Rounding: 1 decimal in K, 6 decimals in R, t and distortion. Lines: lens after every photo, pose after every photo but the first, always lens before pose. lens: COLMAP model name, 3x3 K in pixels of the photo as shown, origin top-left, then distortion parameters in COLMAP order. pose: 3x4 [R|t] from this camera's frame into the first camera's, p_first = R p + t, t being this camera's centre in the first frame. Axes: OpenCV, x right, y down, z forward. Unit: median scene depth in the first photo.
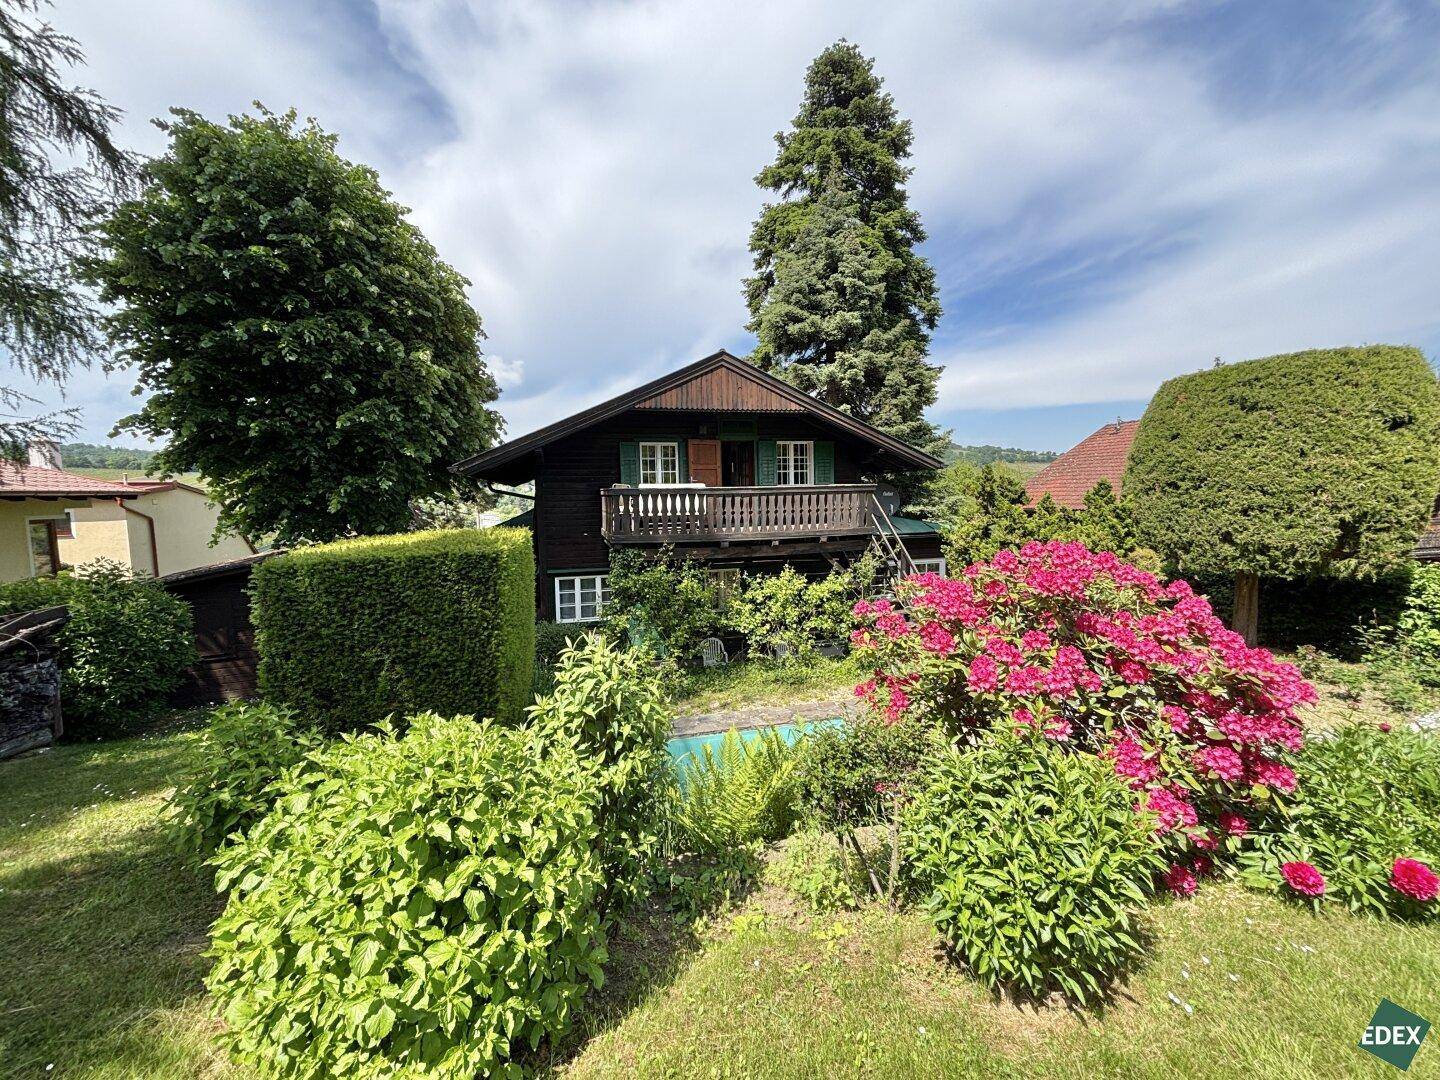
lens RADIAL K [[566.2, 0, 701.8], [0, 566.2, 558.2], [0, 0, 1]] dist [-0.000051, 0.000330]
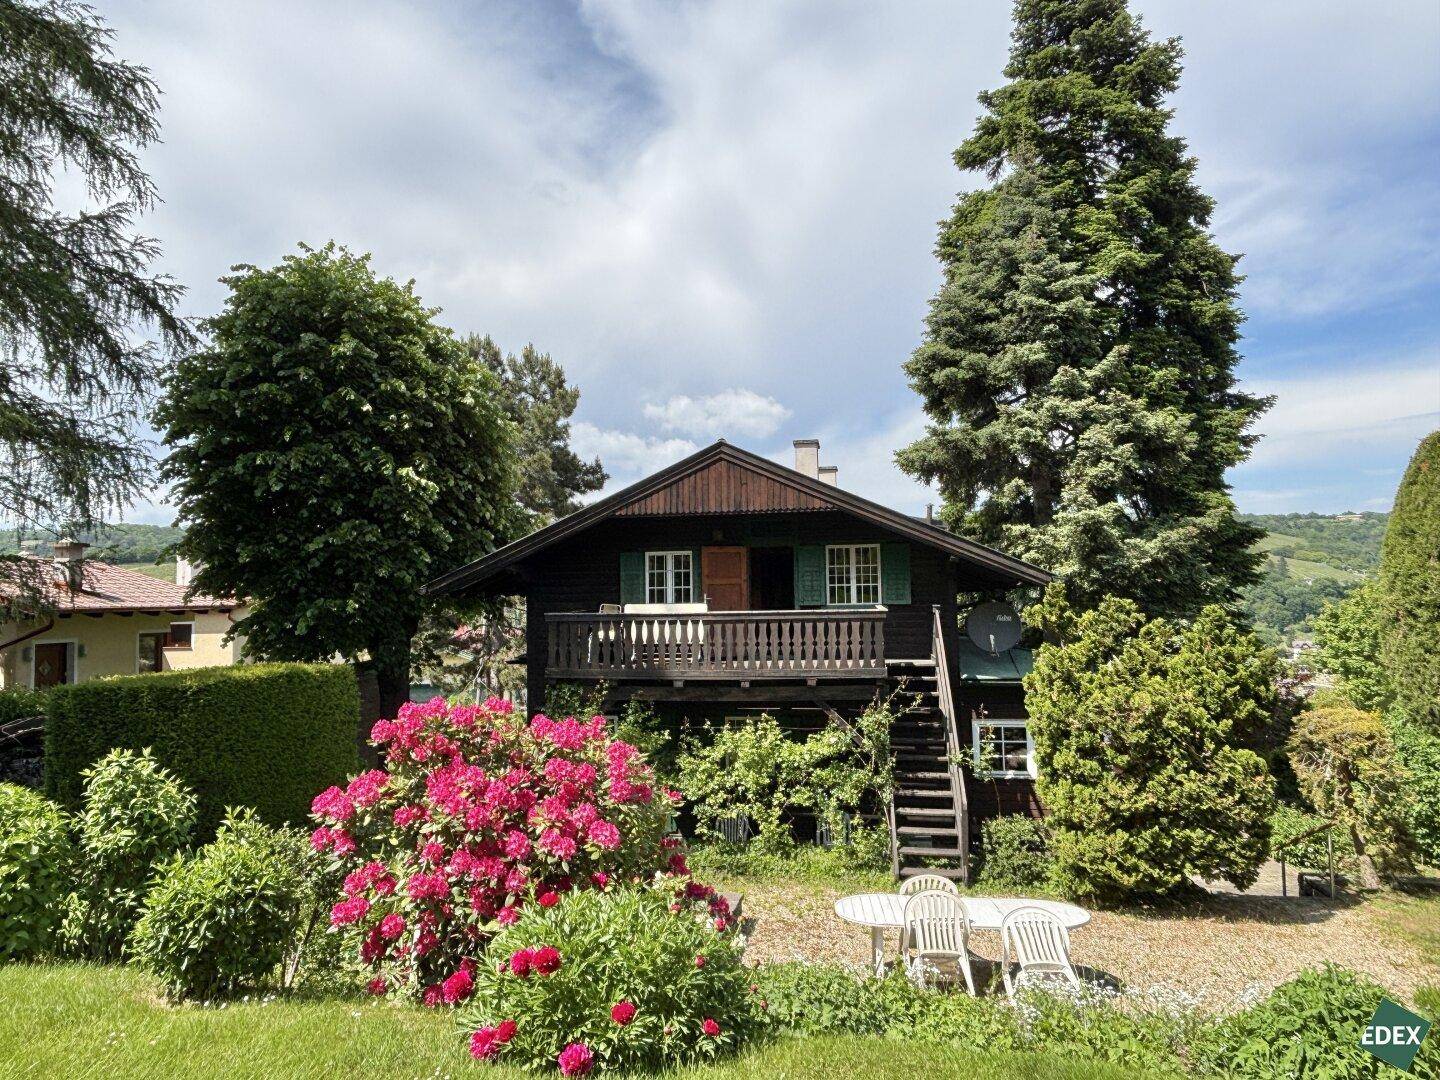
lens RADIAL K [[949.0, 0, 699.0], [0, 949.0, 535.8], [0, 0, 1]] dist [0.018375, 0.000094]
pose [[0.922877, -0.021726, -0.384482, 0.443684], [-0.045849, 0.985107, -0.165717, -0.007212], [0.382356, 0.170565, 0.908136, -0.183196]]
